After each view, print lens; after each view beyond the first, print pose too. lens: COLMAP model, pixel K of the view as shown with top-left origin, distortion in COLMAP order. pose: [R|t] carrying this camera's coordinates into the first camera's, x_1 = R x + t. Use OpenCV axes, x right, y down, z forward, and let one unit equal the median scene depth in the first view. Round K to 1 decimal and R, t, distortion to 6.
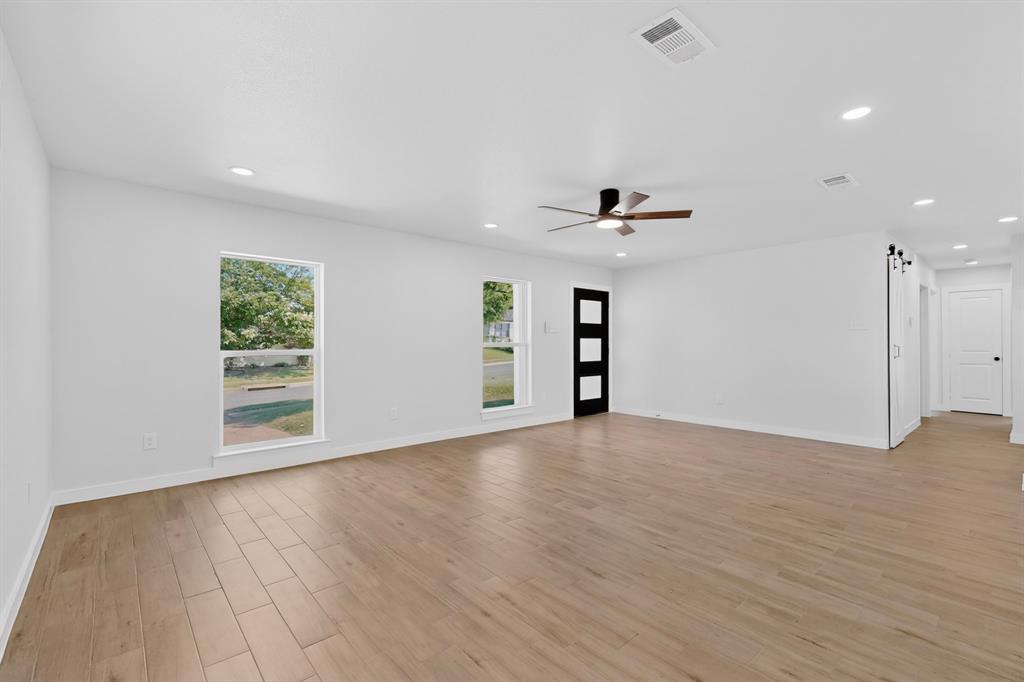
lens RADIAL K [[454.4, 0, 514.8], [0, 454.4, 338.2], [0, 0, 1]] dist [0.000753, -0.000020]
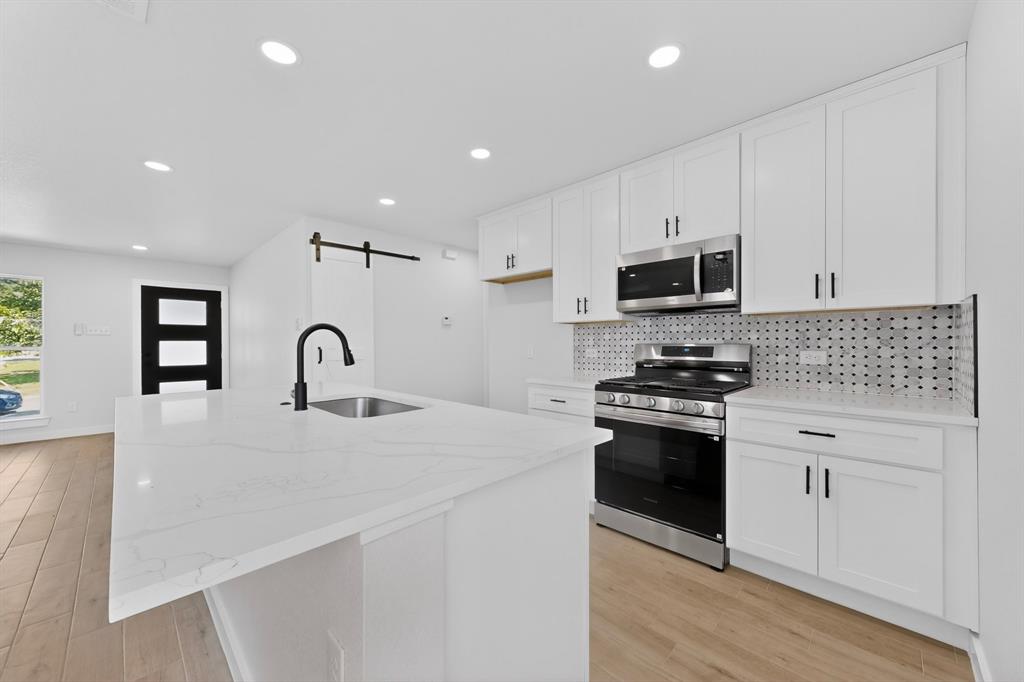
lens RADIAL K [[382.9, 0, 512.0], [0, 382.9, 341.0], [0, 0, 1]] dist [-0.000166, -0.000050]
pose [[0.997801, -0.007102, 0.065895, 0.864694], [0.006817, 0.999966, 0.004559, 0.001582], [-0.065925, -0.004100, 0.997816, 0.187083]]
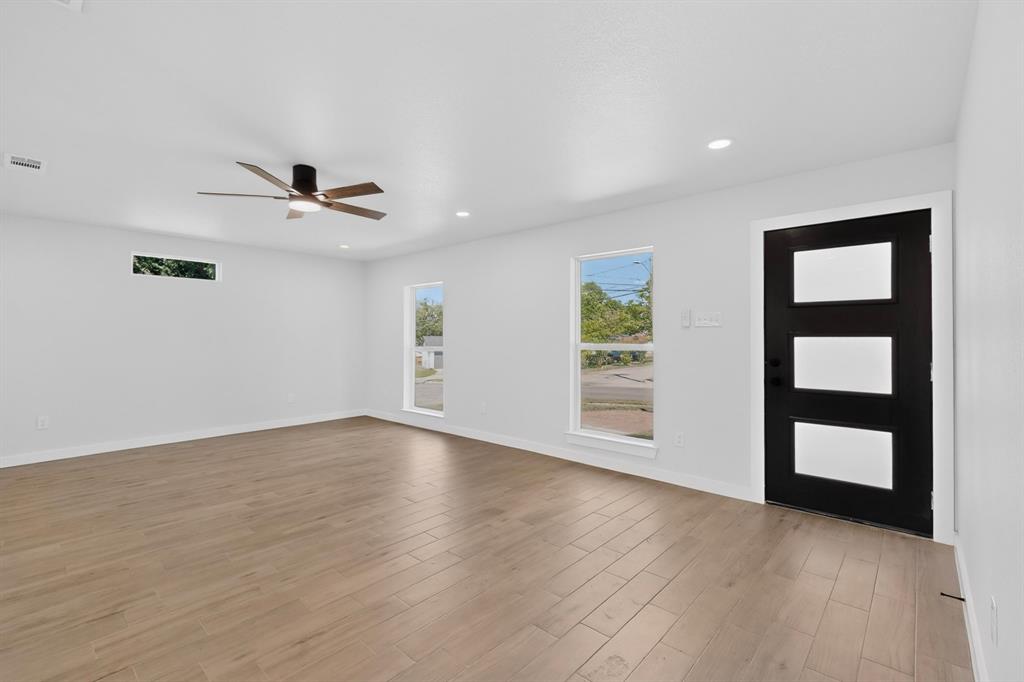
lens RADIAL K [[454.4, 0, 514.8], [0, 454.4, 338.2], [0, 0, 1]] dist [0.000753, -0.000020]
pose [[0.112566, -0.009387, -0.993600, 0.605597], [0.002593, 0.999955, -0.009153, 0.005271], [0.993641, -0.001546, 0.112585, 0.715690]]
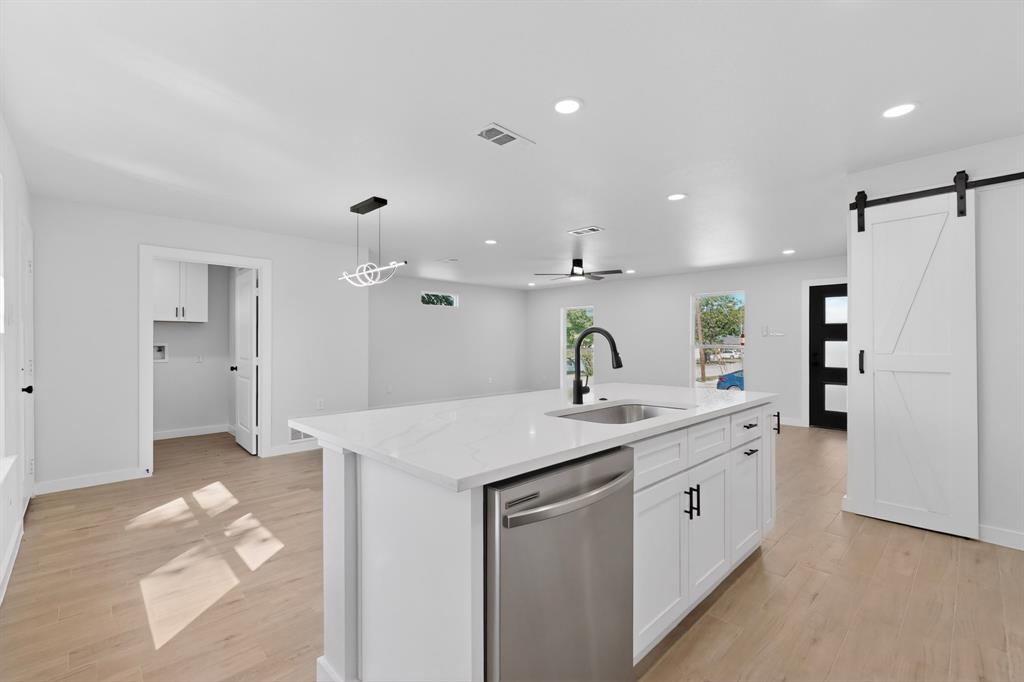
lens RADIAL K [[449.0, 0, 515.1], [0, 449.0, 347.1], [0, 0, 1]] dist [-0.001870, -0.000304]
pose [[0.041151, 0.007707, -0.999123, 1.070750], [0.005696, 0.999952, 0.007948, 0.001425], [0.999137, -0.006018, 0.041105, 0.377862]]
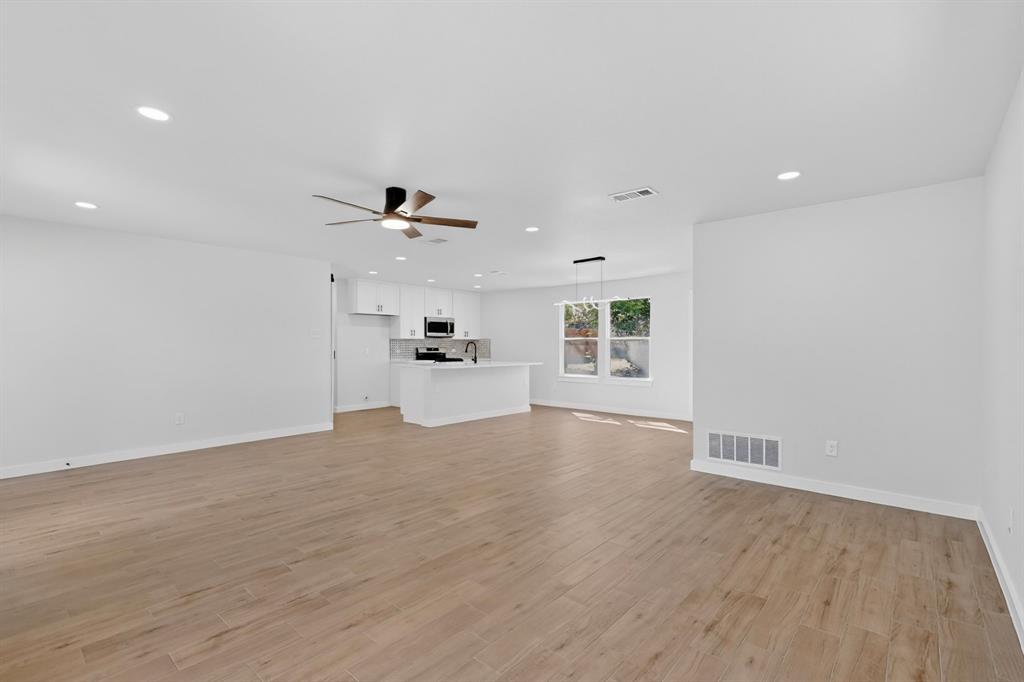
lens RADIAL K [[462.4, 0, 512.7], [0, 462.4, 335.5], [0, 0, 1]] dist [0.000794, 0.000104]
pose [[-0.119587, 0.020686, 0.992608, -0.429550], [-0.004798, 0.999759, -0.021413, 0.000452], [-0.992812, -0.007323, -0.119459, 0.482848]]
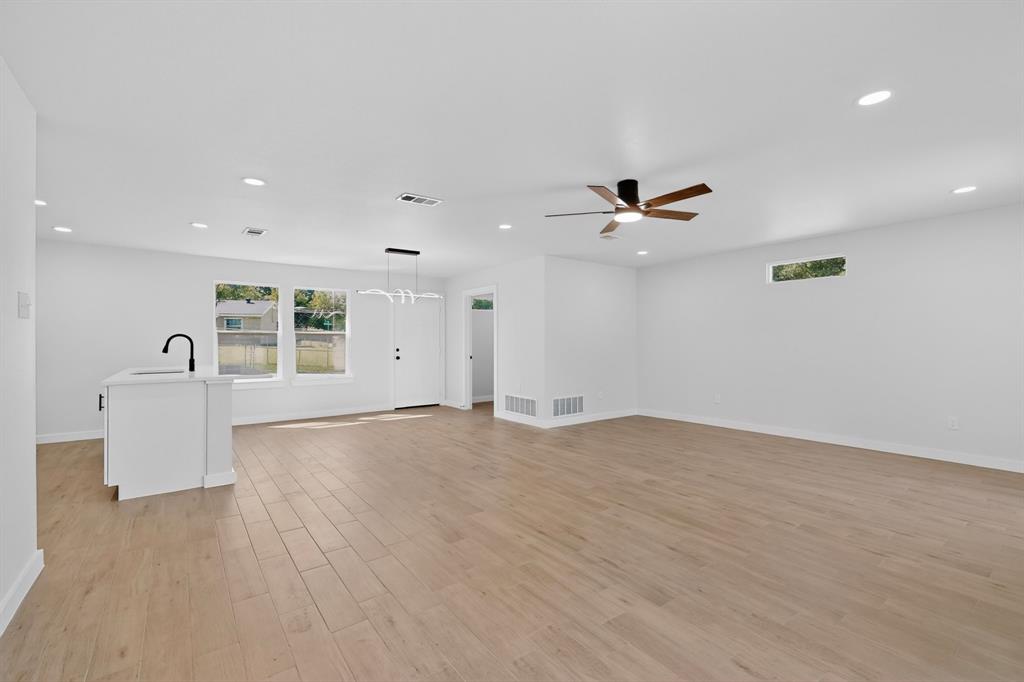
lens RADIAL K [[444.4, 0, 510.9], [0, 444.4, 339.2], [0, 0, 1]] dist [0.000331, -0.000077]
pose [[-0.995196, 0.002262, 0.097878, 0.199267], [0.001174, 0.999937, -0.011166, 0.005826], [-0.097897, -0.010998, -0.995136, 1.069848]]
